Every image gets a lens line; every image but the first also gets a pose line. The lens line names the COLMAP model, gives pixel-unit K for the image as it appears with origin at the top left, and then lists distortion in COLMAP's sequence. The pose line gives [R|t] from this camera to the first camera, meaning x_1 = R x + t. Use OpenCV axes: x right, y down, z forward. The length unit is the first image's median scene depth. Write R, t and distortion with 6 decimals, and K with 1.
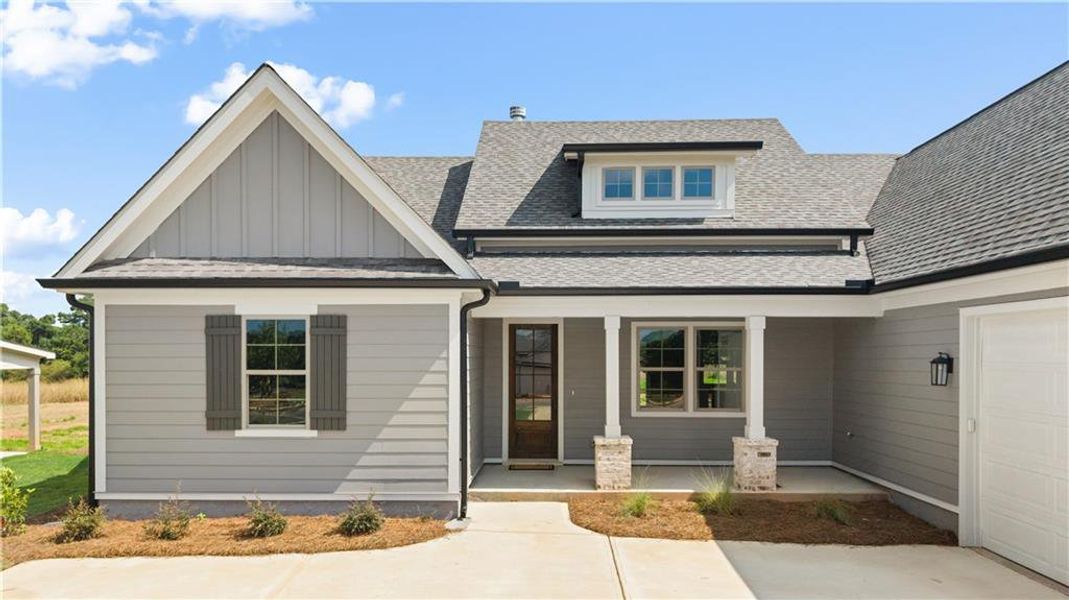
lens RADIAL K [[734.1, 0, 533.4], [0, 734.1, 367.3], [0, 0, 1]] dist [0.022146, -0.002522]
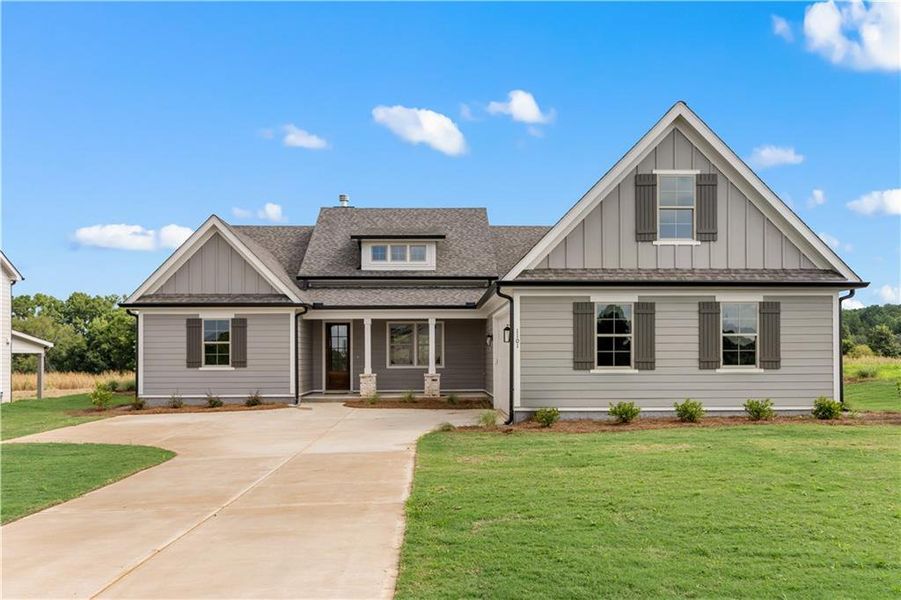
lens RADIAL K [[722.0, 0, 450.8], [0, 722.0, 362.8], [0, 0, 1]] dist [-0.005485, 0.004017]
pose [[0.998738, -0.004890, 0.049980, 0.265143], [0.005395, 0.999936, -0.009967, 0.092256], [-0.049928, 0.010224, 0.998701, -1.257191]]
